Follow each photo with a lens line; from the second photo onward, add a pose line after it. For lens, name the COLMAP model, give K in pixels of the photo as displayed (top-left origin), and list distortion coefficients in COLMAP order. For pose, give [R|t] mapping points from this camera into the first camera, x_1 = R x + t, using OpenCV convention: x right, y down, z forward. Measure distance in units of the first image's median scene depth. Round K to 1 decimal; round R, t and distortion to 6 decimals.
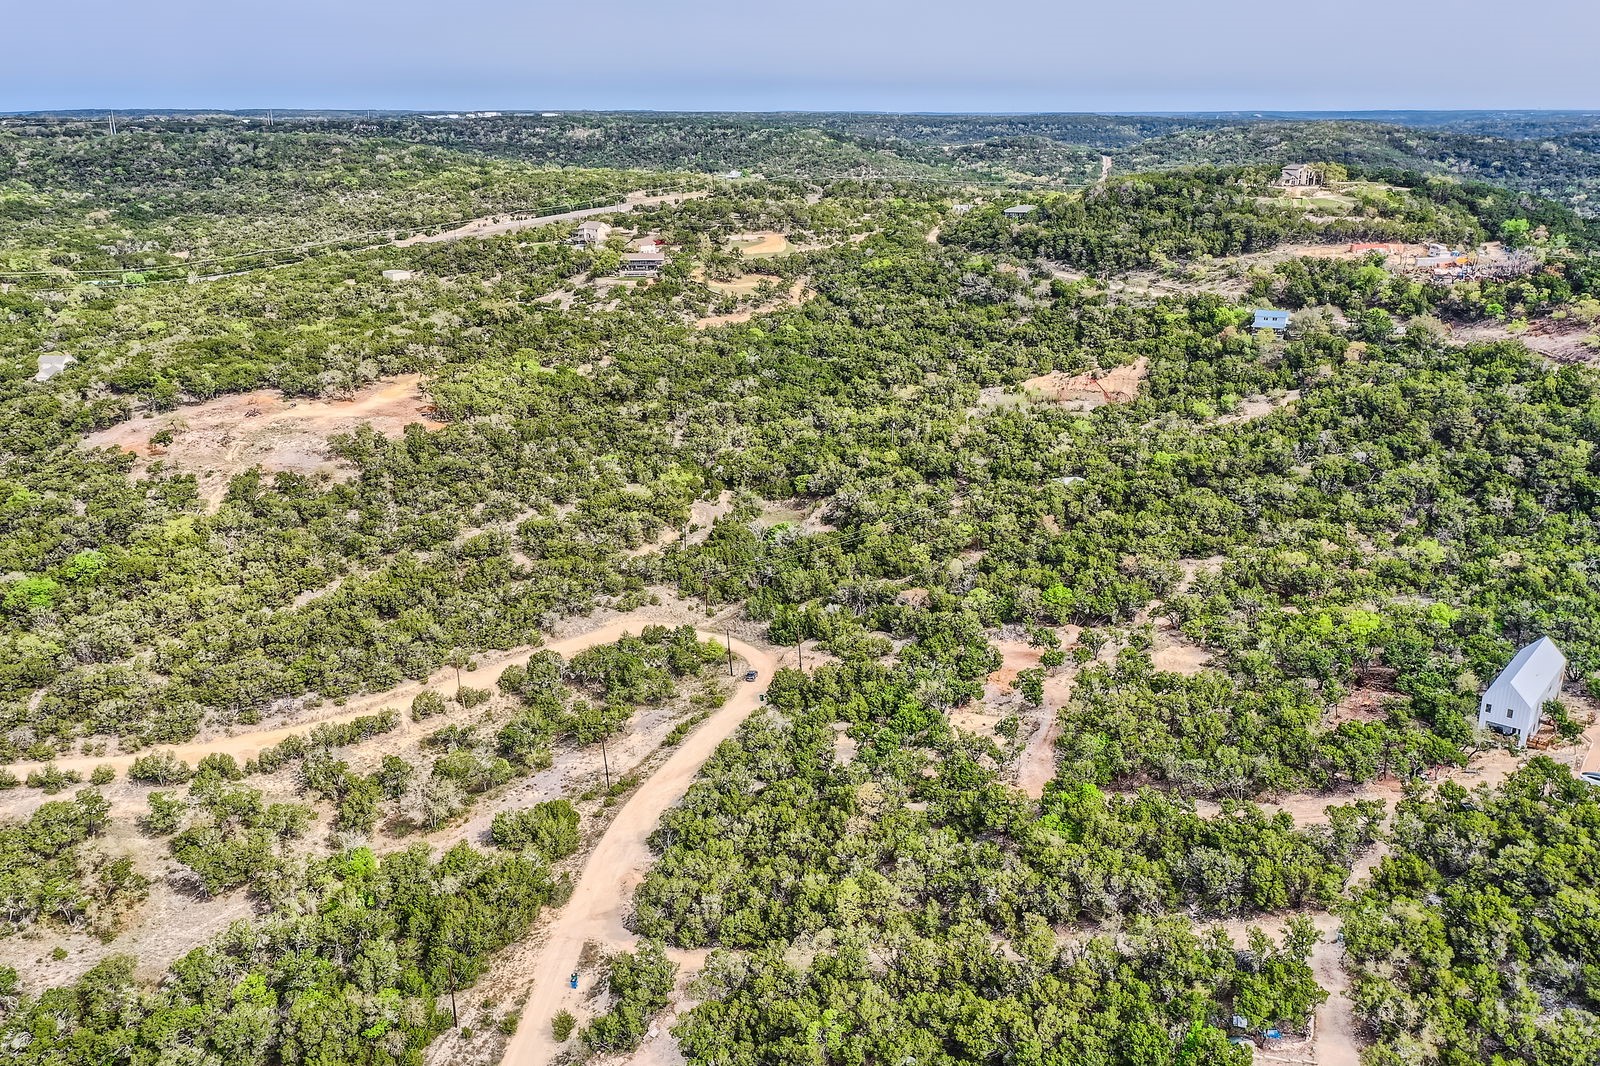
lens RADIAL K [[1278.9, 0, 800.0], [0, 1278.9, 533.0], [0, 0, 1]] dist [0.007993, 0.009257]
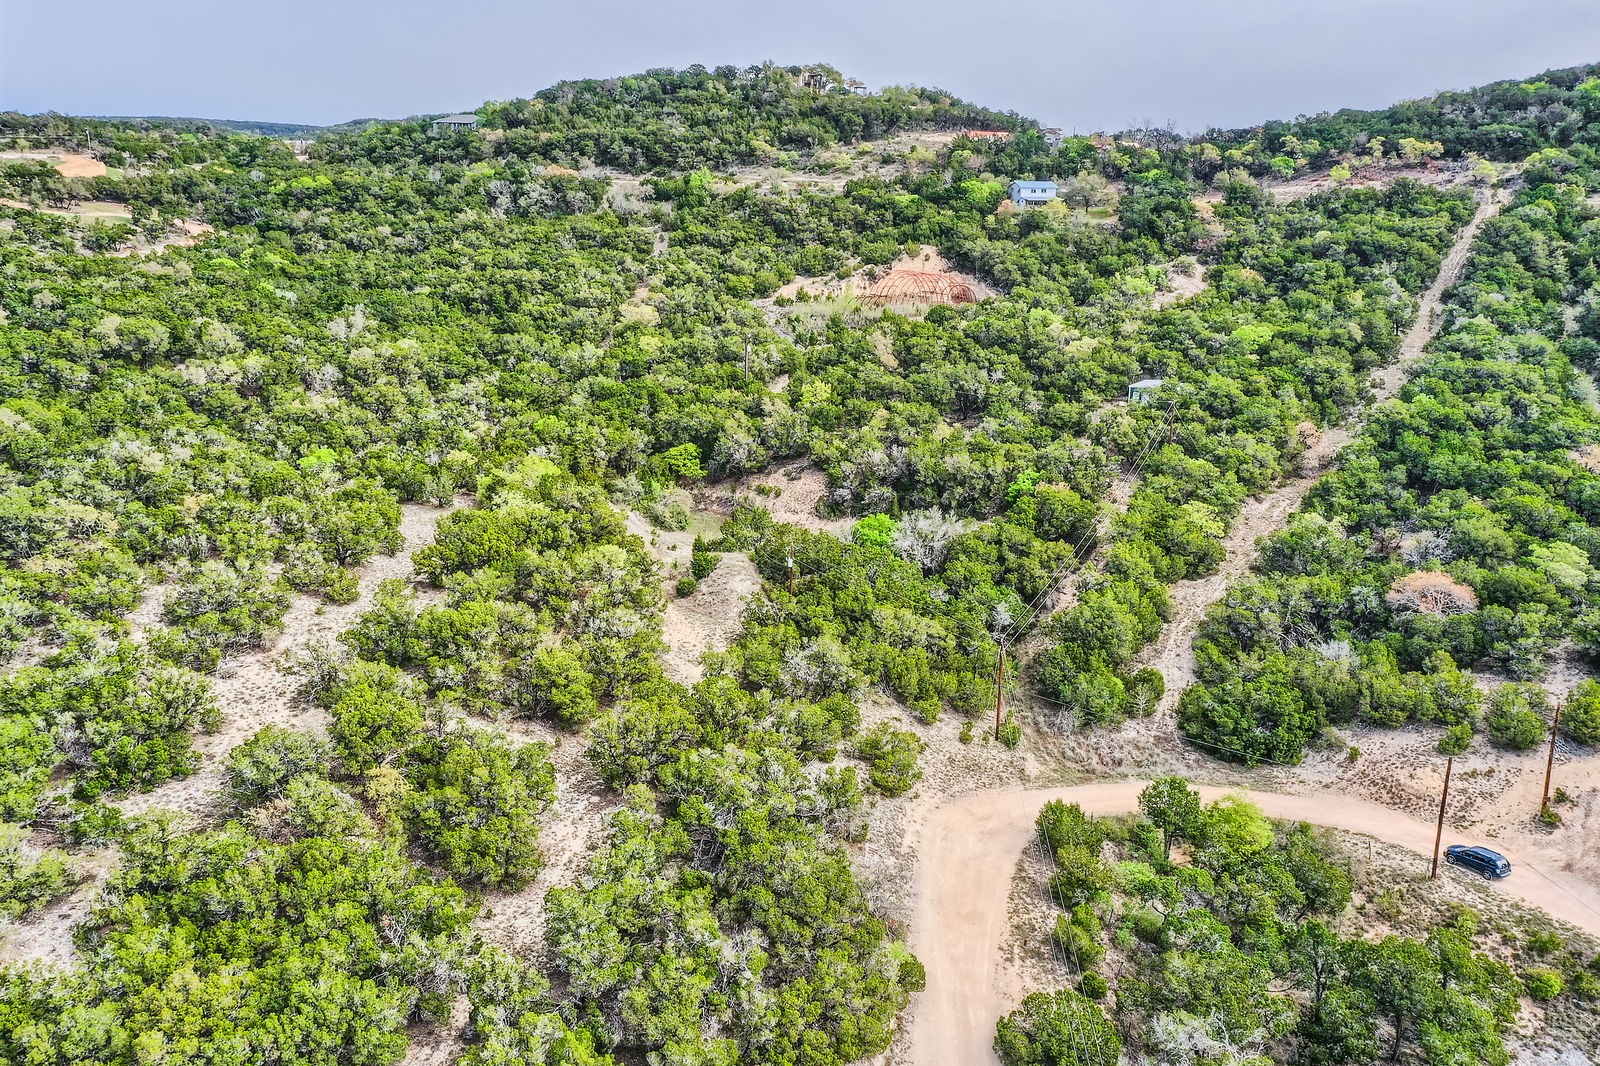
lens RADIAL K [[1278.9, 0, 800.0], [0, 1278.9, 533.0], [0, 0, 1]] dist [0.007993, 0.009257]
pose [[0.778172, -0.163295, 0.606451, -0.297486], [0.174335, 0.983824, 0.041208, -0.024551], [-0.603370, 0.073659, 0.794053, 0.577327]]
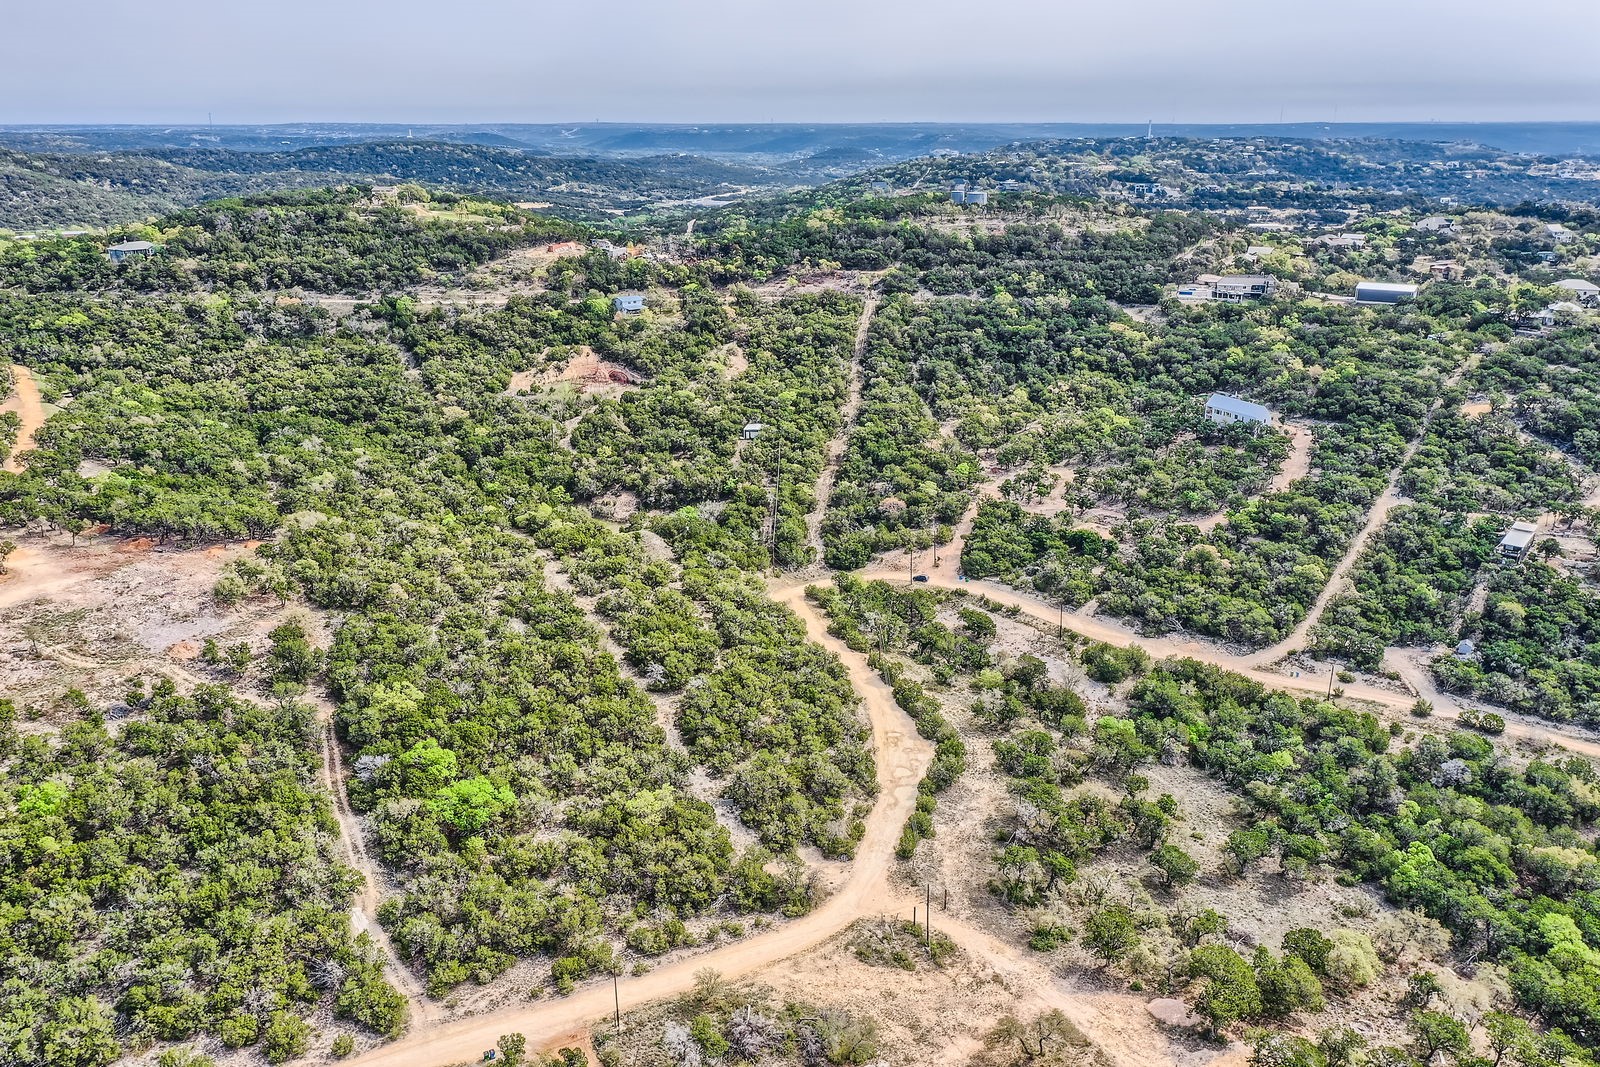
lens RADIAL K [[1278.9, 0, 800.0], [0, 1278.9, 533.5], [0, 0, 1]] dist [0.007993, 0.009257]
pose [[0.415516, -0.279762, 0.865494, -0.906844], [0.279743, 0.944712, 0.171067, -0.144190], [-0.865500, 0.171035, 0.470805, 0.326484]]
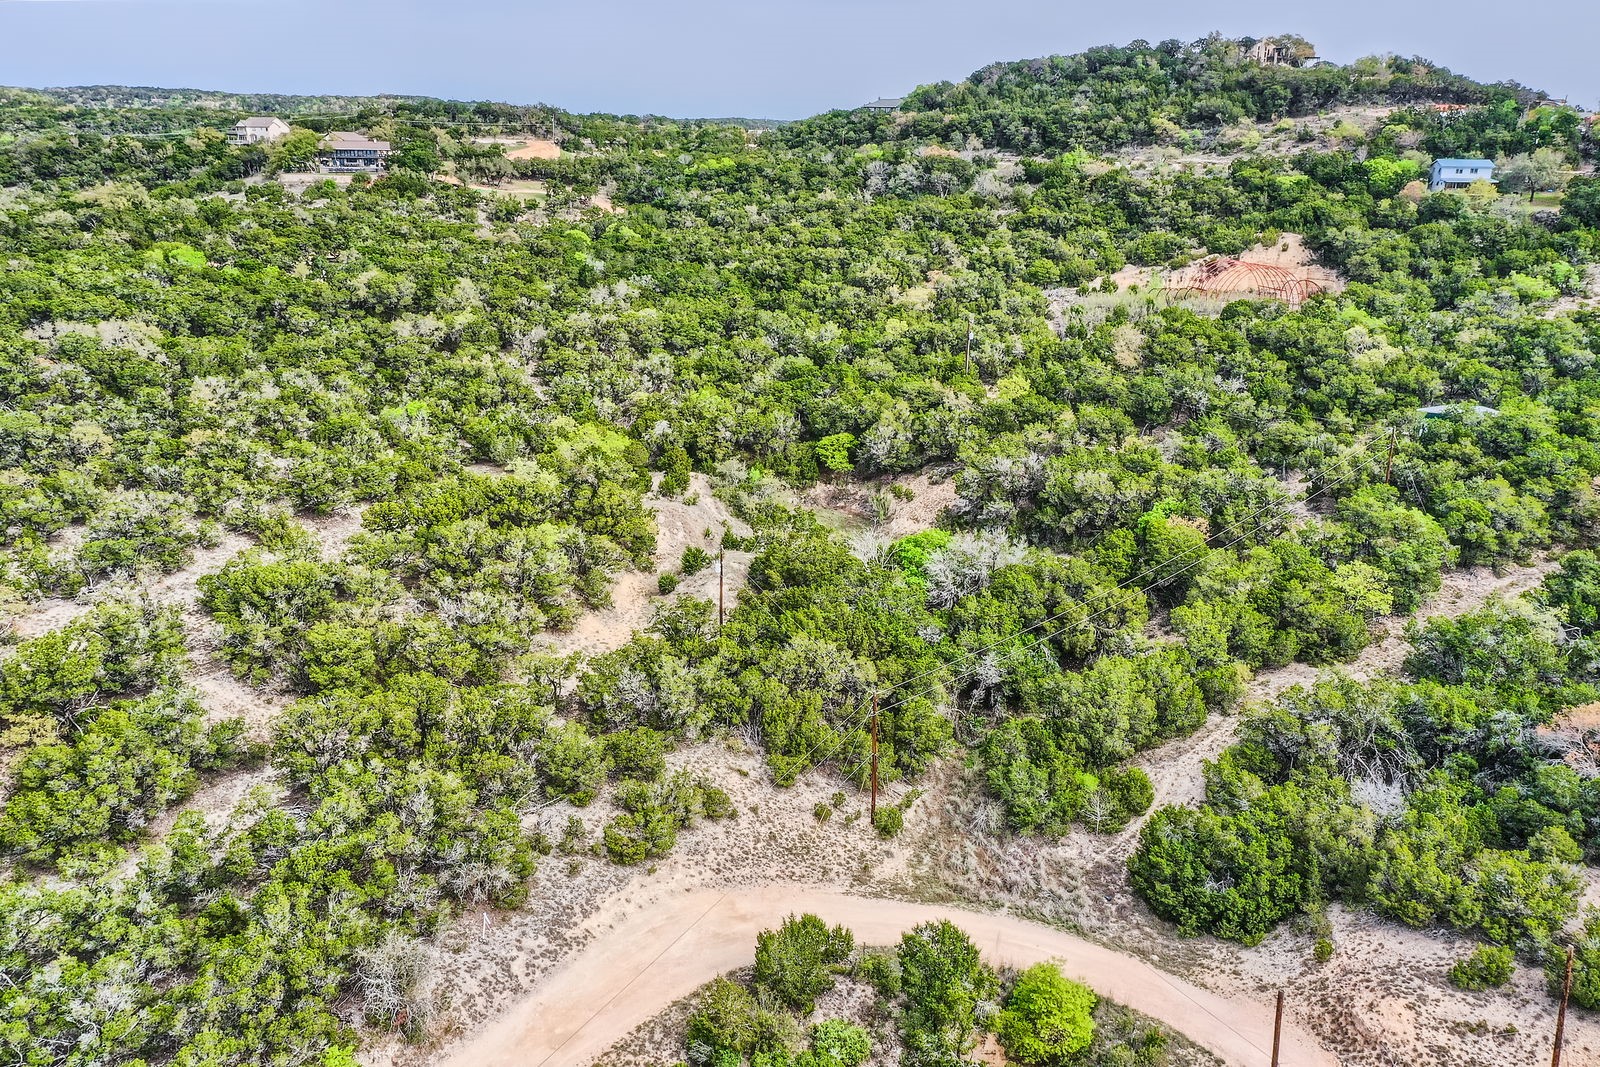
lens RADIAL K [[1278.9, 0, 800.0], [0, 1278.9, 533.5], [0, 0, 1]] dist [0.007993, 0.009257]
pose [[0.967024, -0.057050, 0.248212, -0.134210], [0.060795, 0.998123, -0.007443, -0.006368], [-0.247321, 0.022288, 0.968677, 0.564916]]
